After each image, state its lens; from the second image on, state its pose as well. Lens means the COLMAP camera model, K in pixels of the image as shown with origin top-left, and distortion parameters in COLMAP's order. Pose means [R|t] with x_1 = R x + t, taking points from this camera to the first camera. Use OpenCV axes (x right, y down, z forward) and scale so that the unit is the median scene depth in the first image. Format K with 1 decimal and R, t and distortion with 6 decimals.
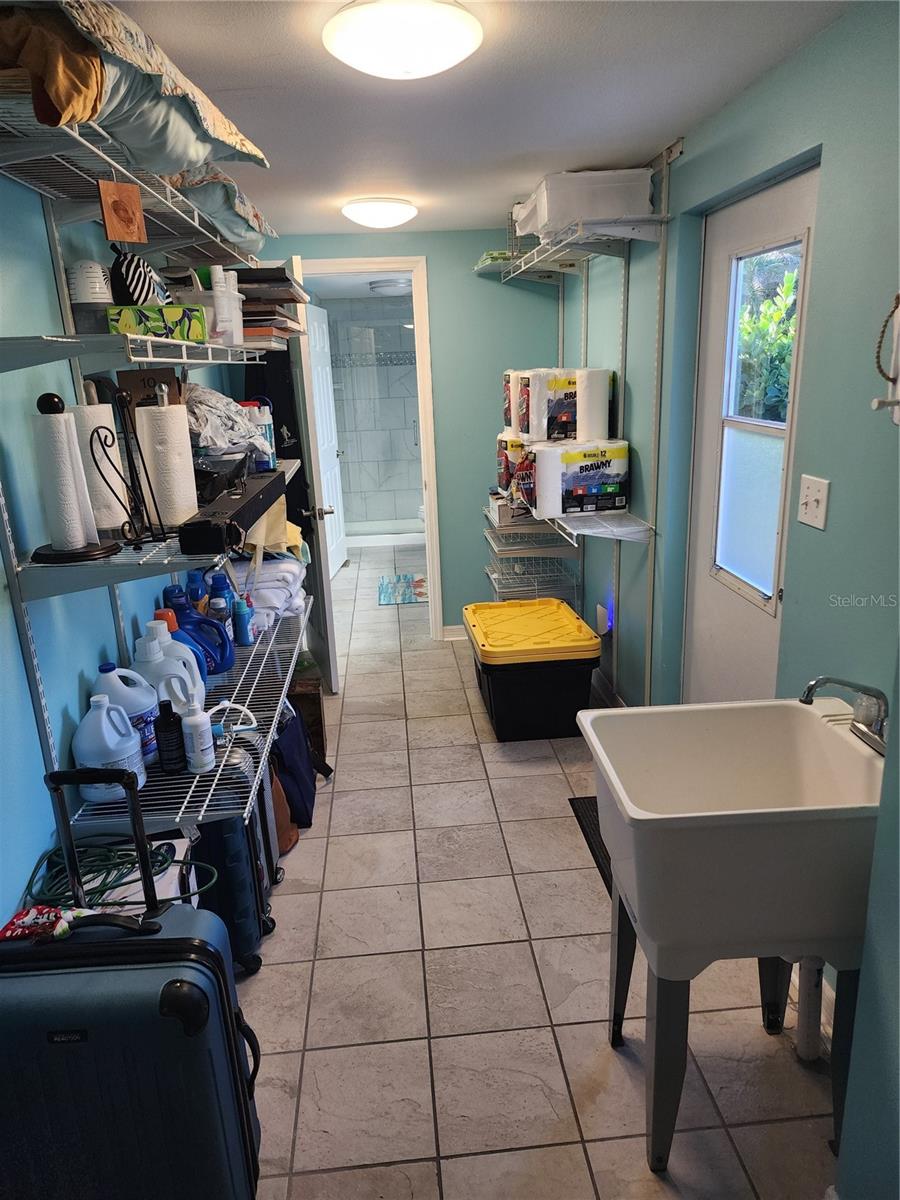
lens RADIAL K [[802.4, 0, 448.7], [0, 802.4, 613.2], [0, 0, 1]] dist [0.027603, -0.005428]
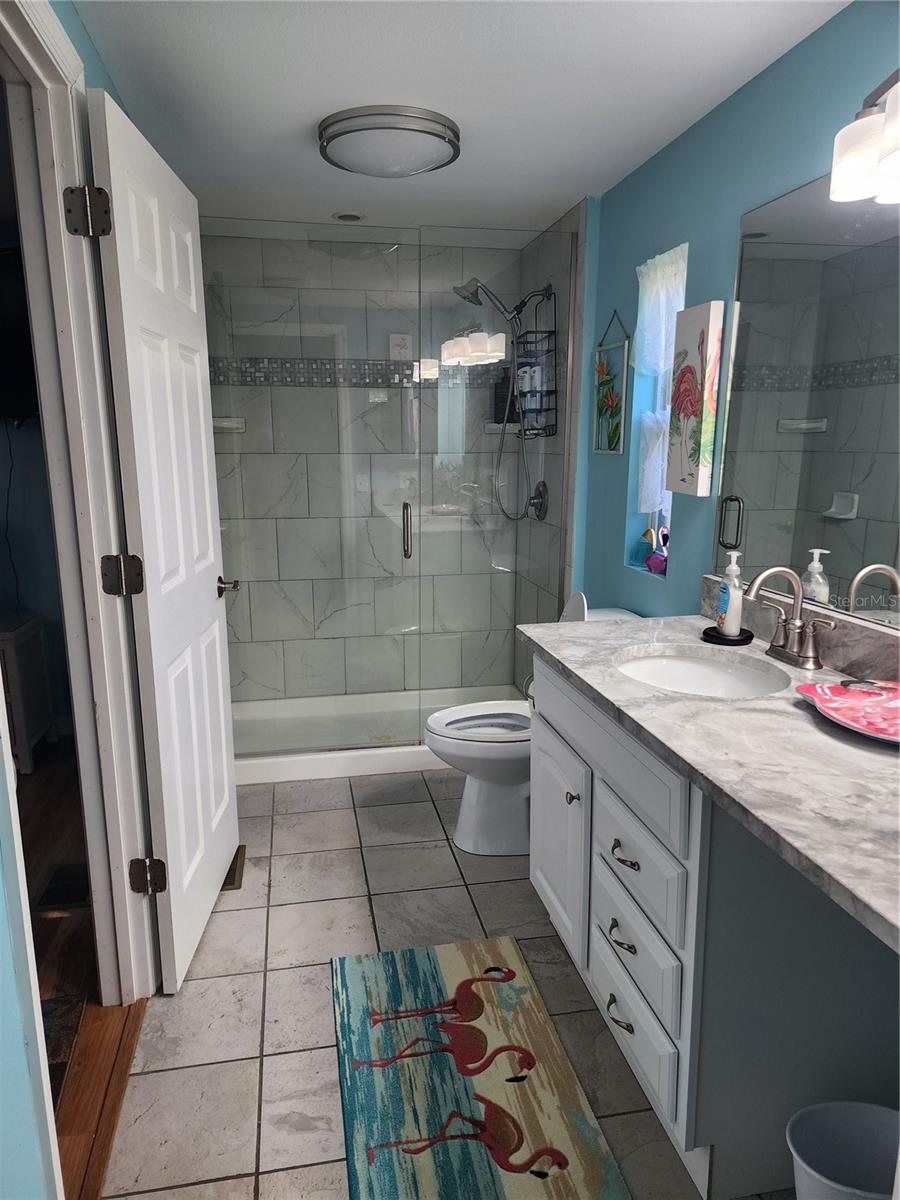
lens RADIAL K [[804.3, 0, 435.3], [0, 804.3, 614.1], [0, 0, 1]] dist [0.025996, -0.004047]
pose [[0.994823, 0.014432, 0.100594, -0.078834], [-0.005926, 0.996419, -0.084350, -0.160254], [-0.101451, 0.083318, 0.991346, 0.641454]]
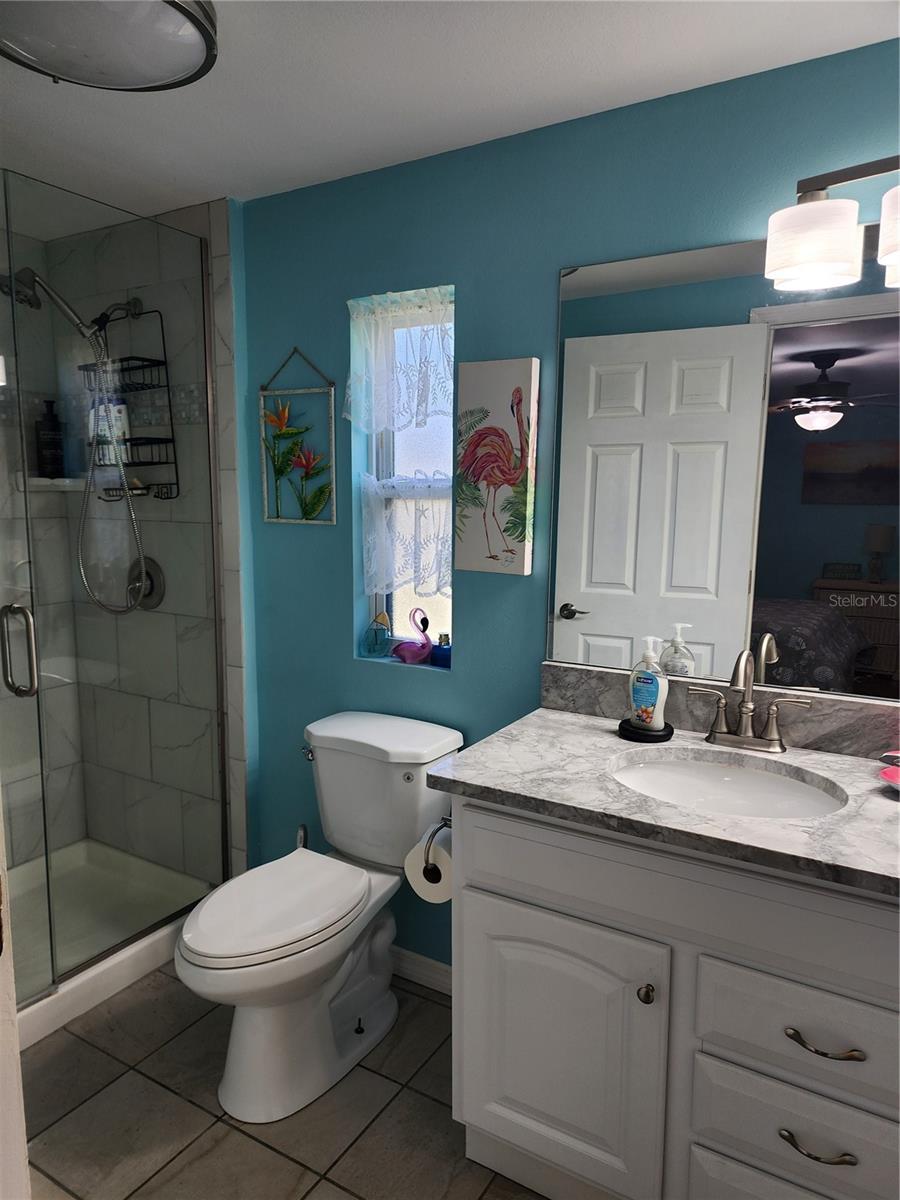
lens RADIAL K [[802.4, 0, 448.7], [0, 802.4, 613.2], [0, 0, 1]] dist [0.027603, -0.005428]
pose [[0.585581, -0.077908, 0.806861, -0.191212], [0.206473, 0.976876, -0.055524, -0.214226], [-0.783877, 0.199109, 0.588126, 0.811955]]
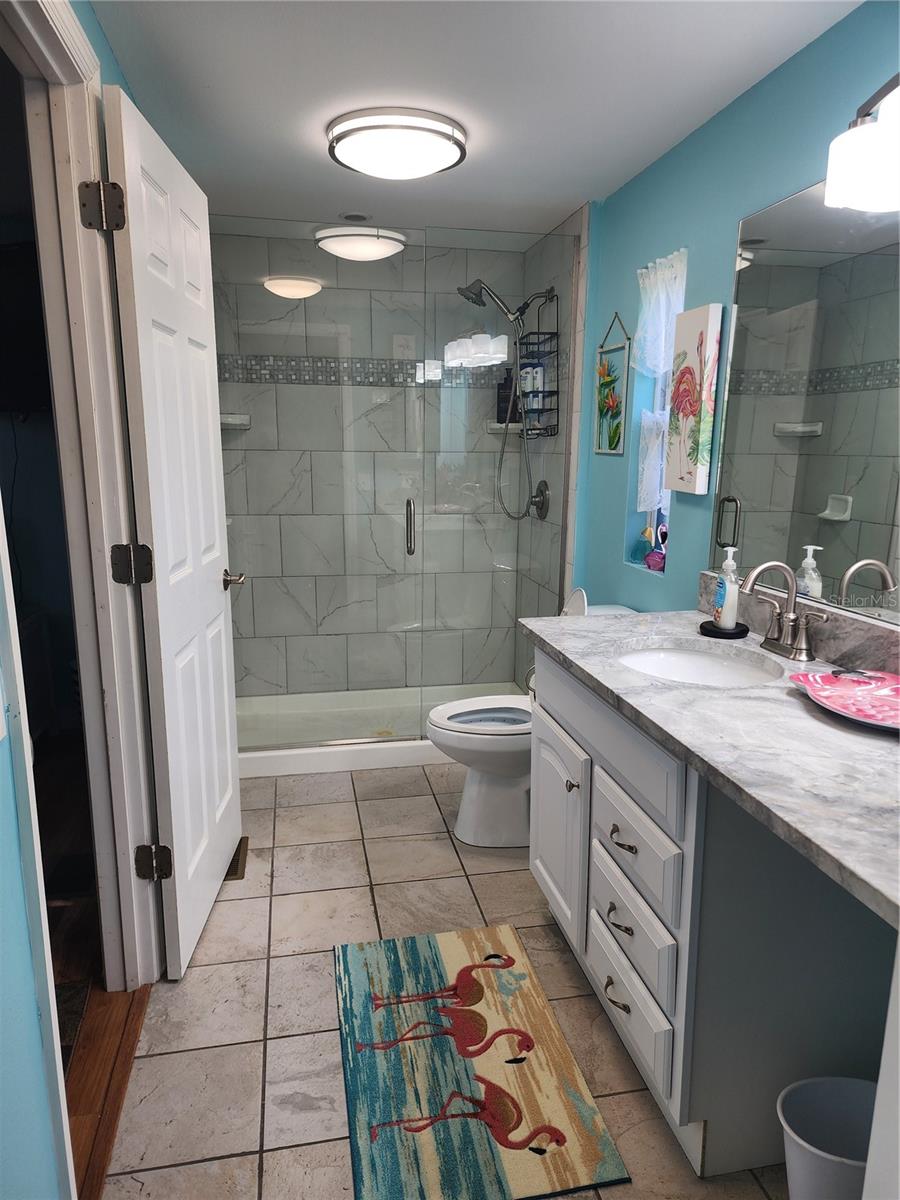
lens RADIAL K [[802.4, 0, 448.7], [0, 802.4, 613.2], [0, 0, 1]] dist [0.027603, -0.005428]
pose [[0.992819, 0.022097, 0.117570, -0.080907], [-0.011729, 0.996037, -0.088159, -0.156041], [-0.119052, 0.086147, 0.989144, 0.636659]]
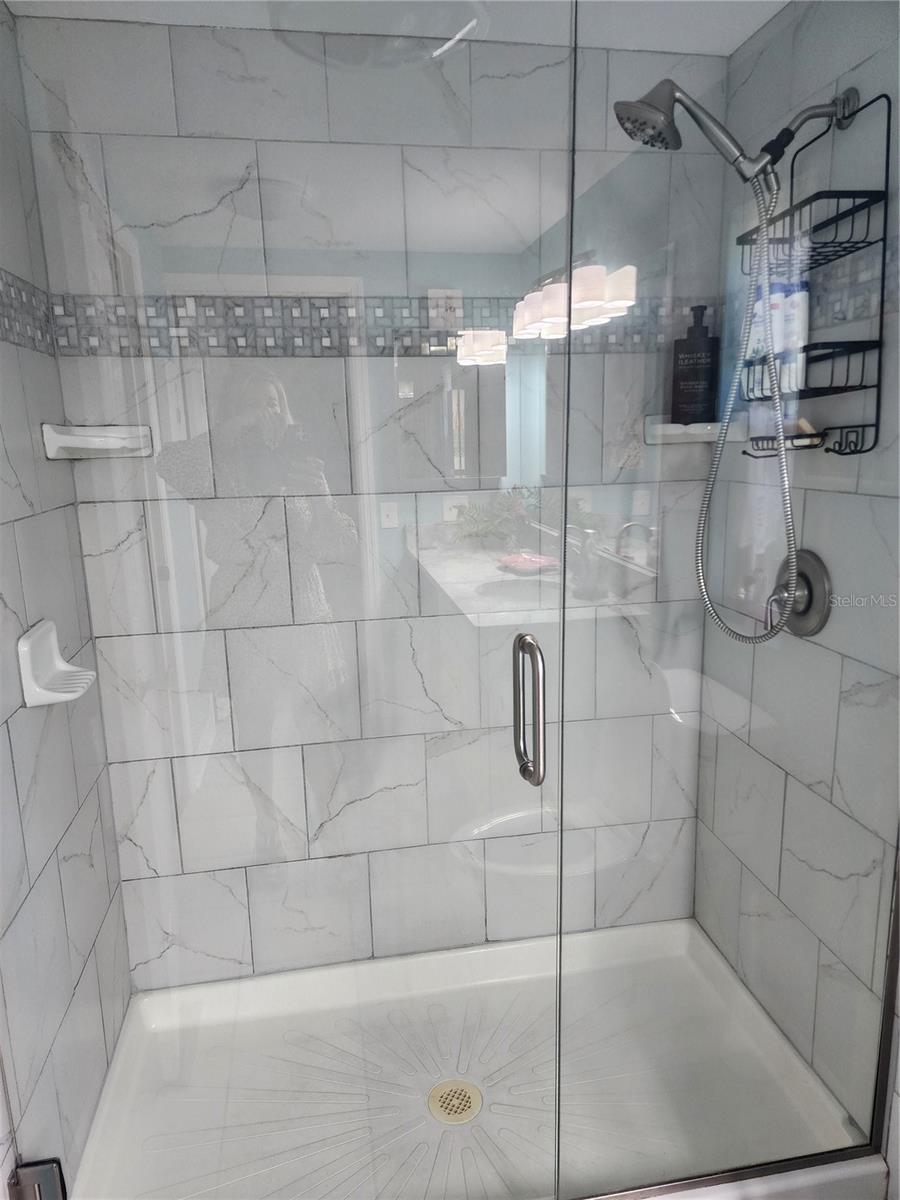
lens RADIAL K [[802.4, 0, 448.7], [0, 802.4, 613.2], [0, 0, 1]] dist [0.027603, -0.005428]
pose [[0.995604, -0.006896, 0.093412, -0.084032], [0.014620, 0.996504, -0.082254, -0.257666], [-0.092518, 0.083258, 0.992224, 0.931437]]
